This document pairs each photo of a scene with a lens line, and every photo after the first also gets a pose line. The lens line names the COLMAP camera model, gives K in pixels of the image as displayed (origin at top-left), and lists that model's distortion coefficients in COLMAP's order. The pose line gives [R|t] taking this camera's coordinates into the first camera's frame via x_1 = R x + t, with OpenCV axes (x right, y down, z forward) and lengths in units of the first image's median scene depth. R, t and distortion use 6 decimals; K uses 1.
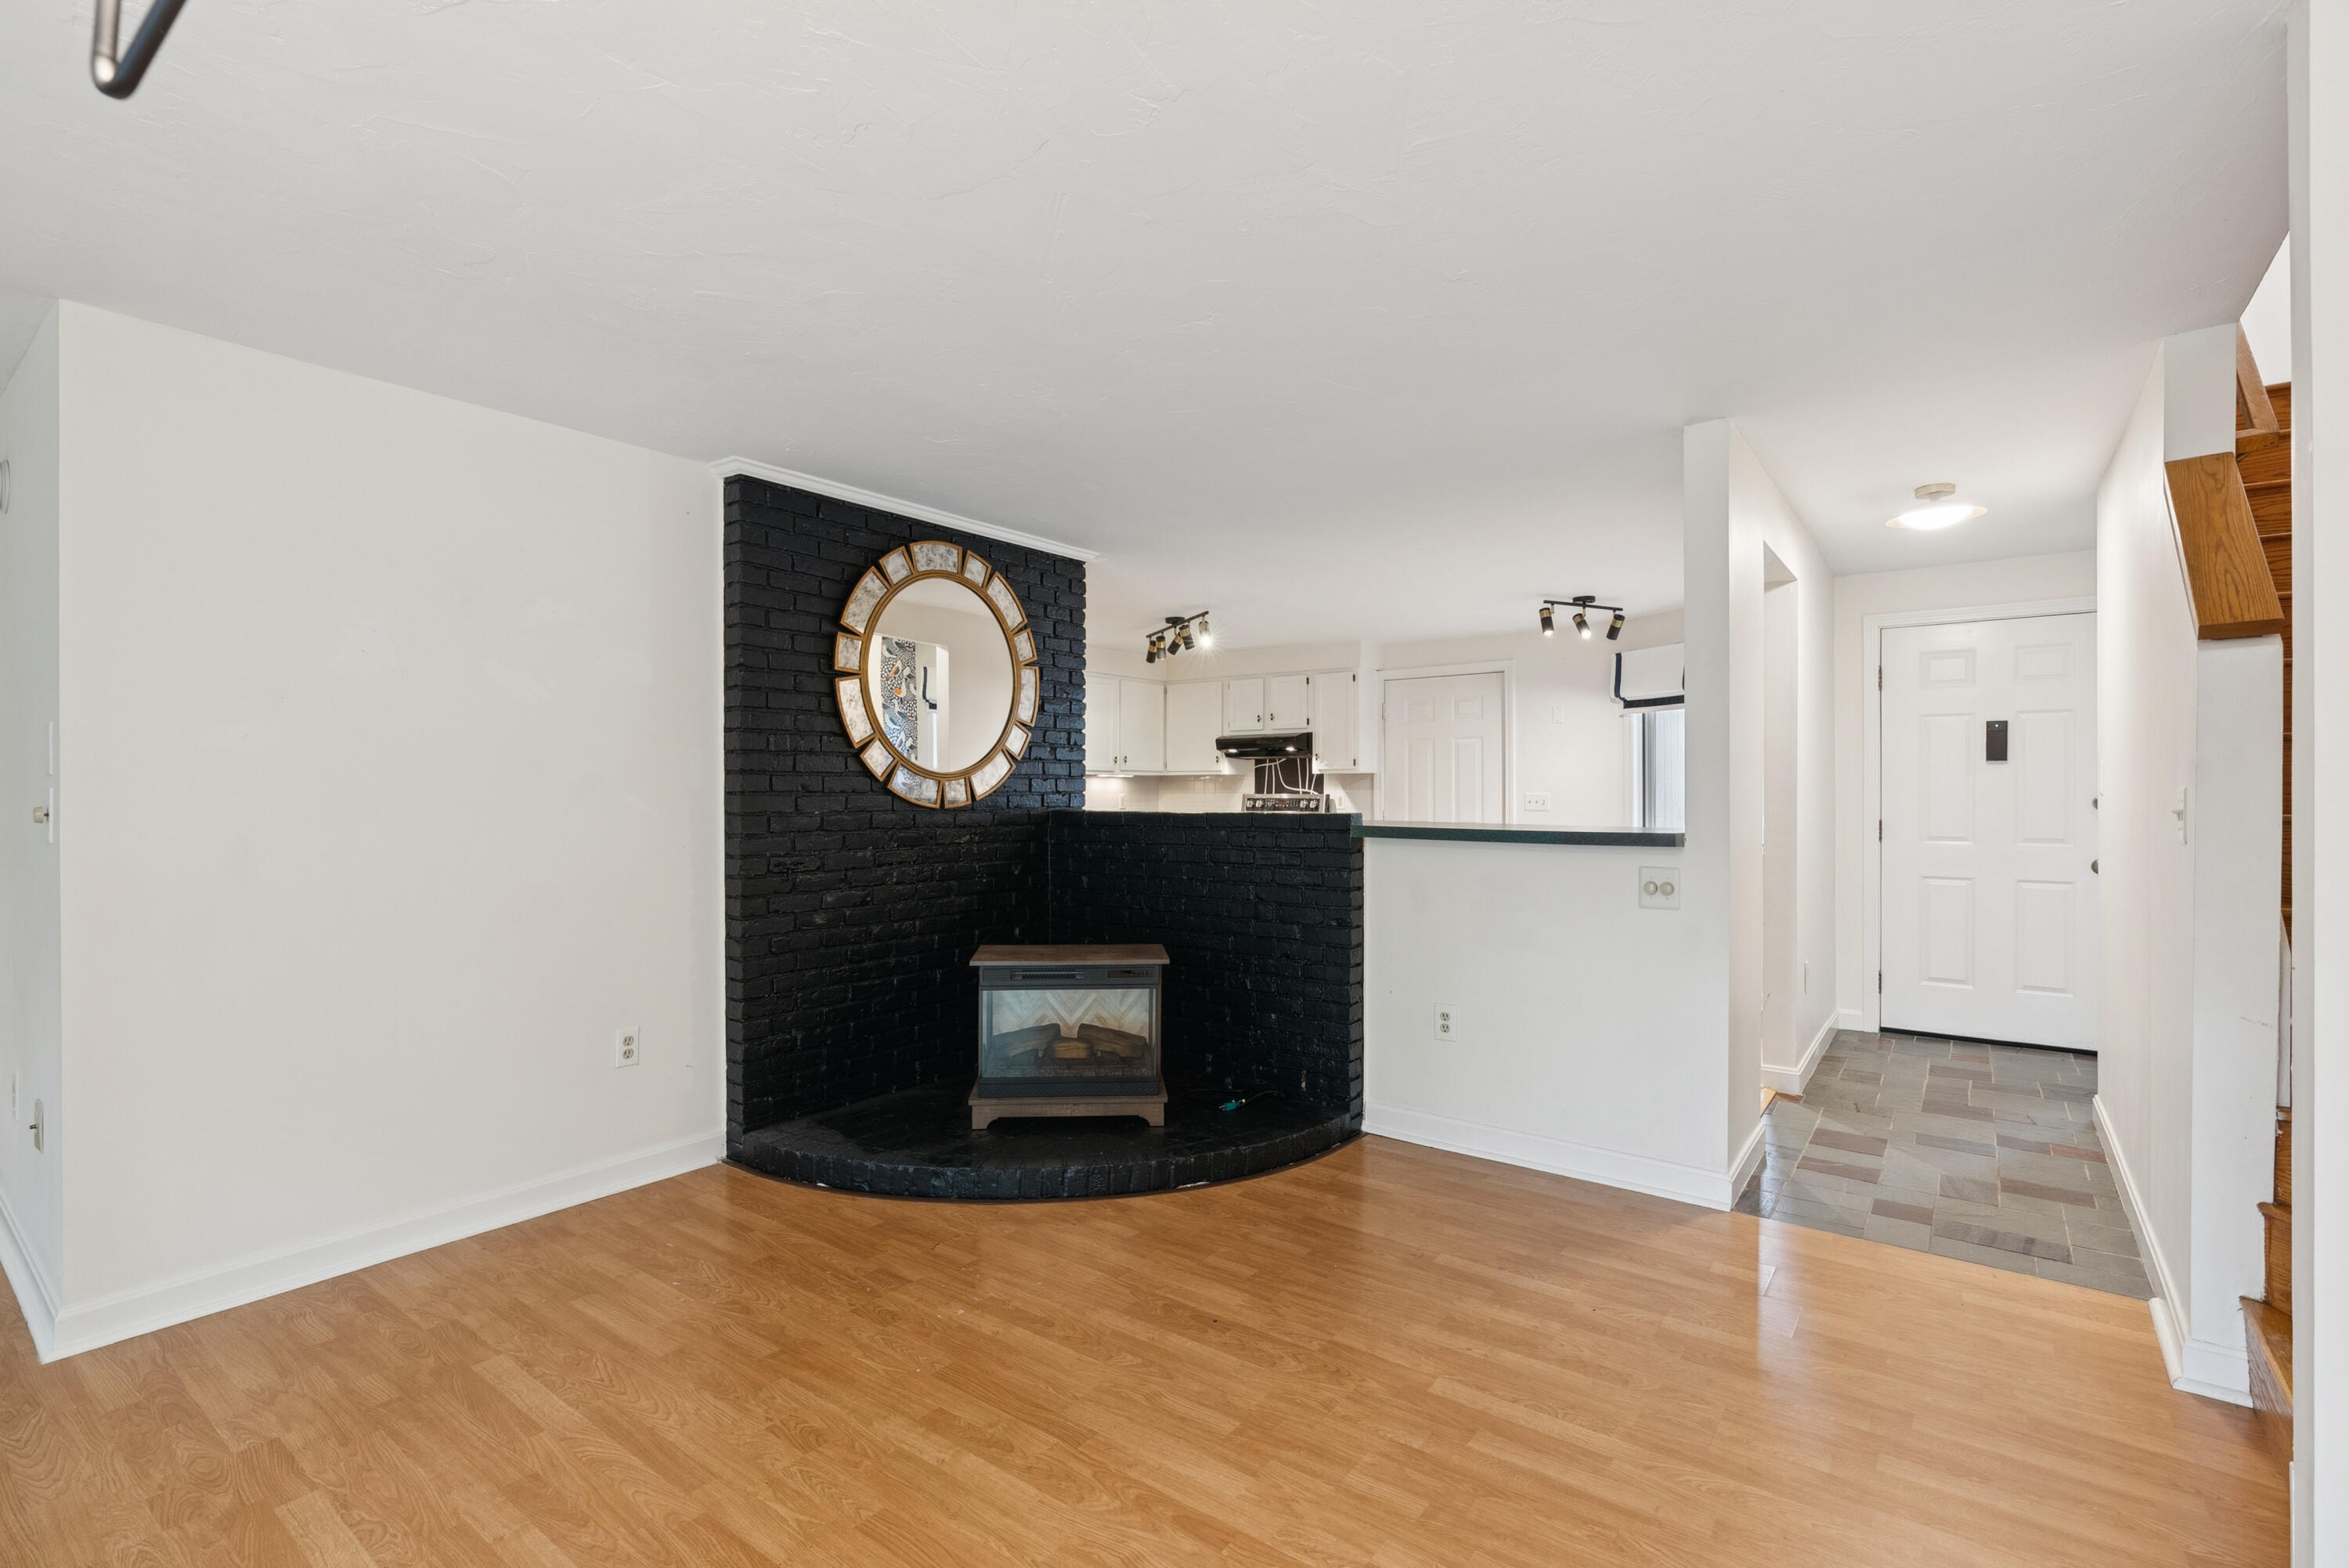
lens RADIAL K [[1071.4, 0, 1176.2], [0, 1071.4, 785.7], [0, 0, 1]] dist [-0.002687, -0.000269]
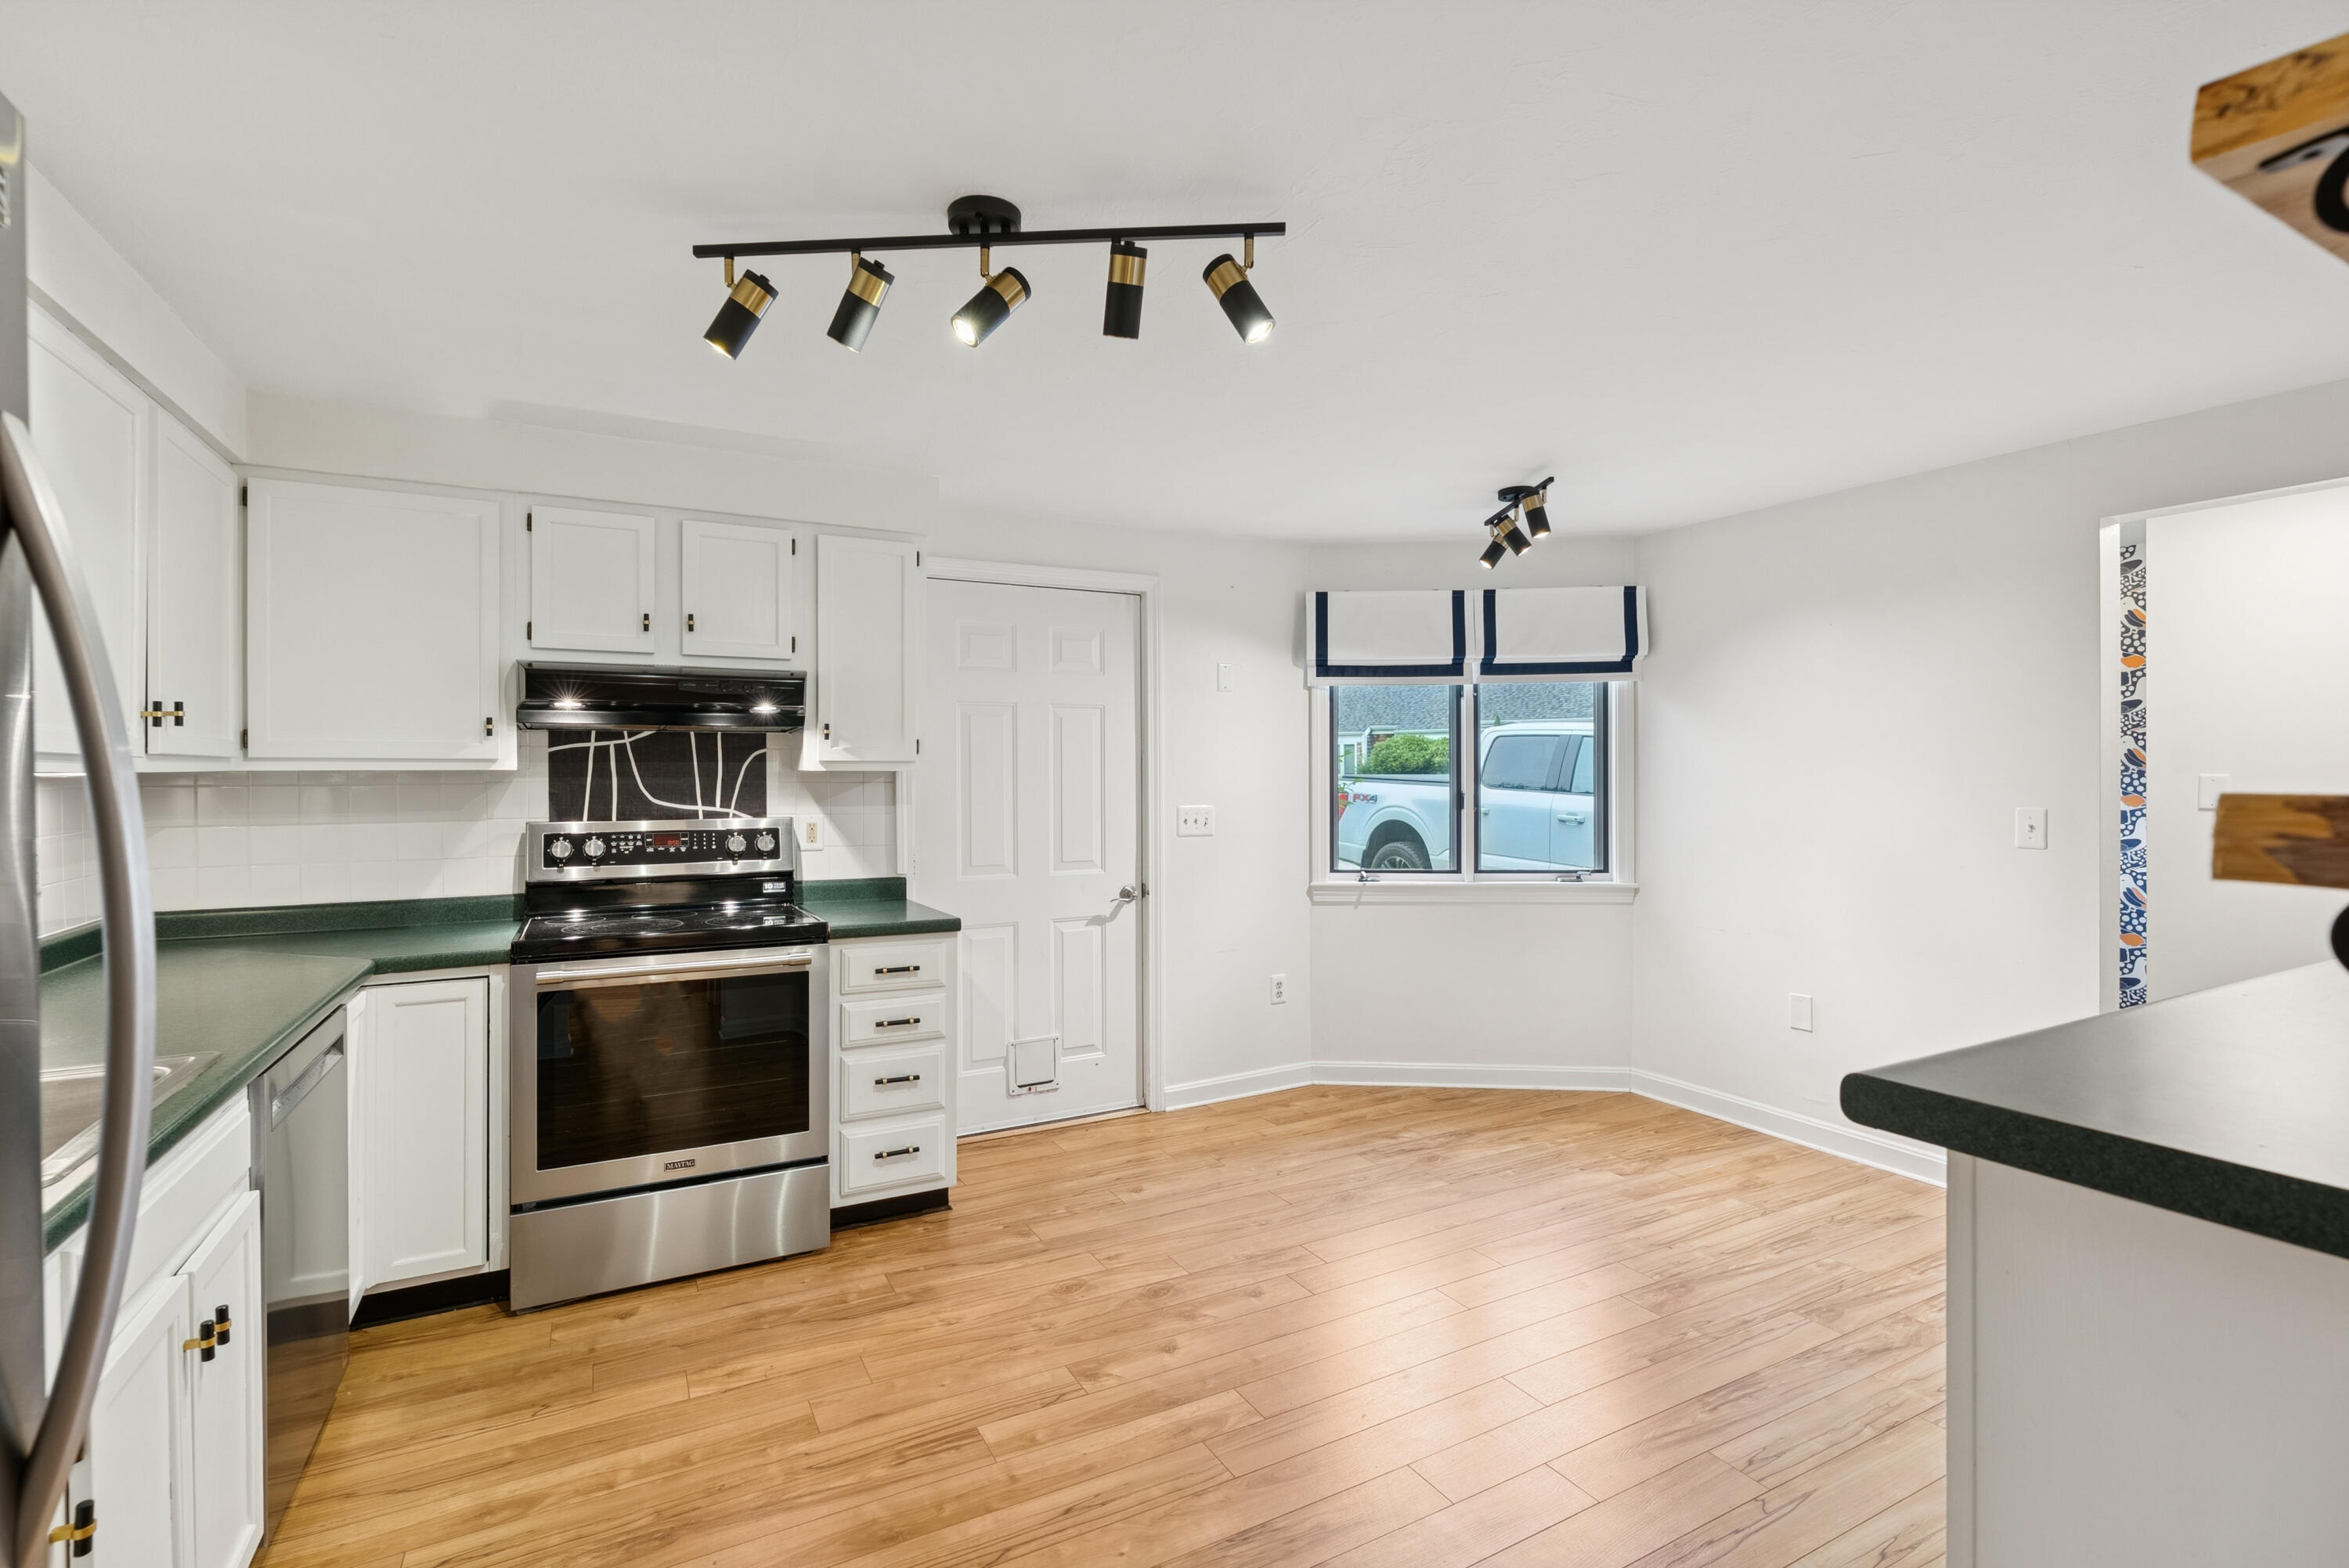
lens RADIAL K [[1071.4, 0, 1175.8], [0, 1071.4, 777.4], [0, 0, 1]] dist [-0.002687, -0.000269]
pose [[0.421402, 0.002102, 0.906872, -0.180775], [0.002771, 0.999990, -0.003606, -0.006171], [-0.906870, 0.004032, 0.421392, 0.650306]]
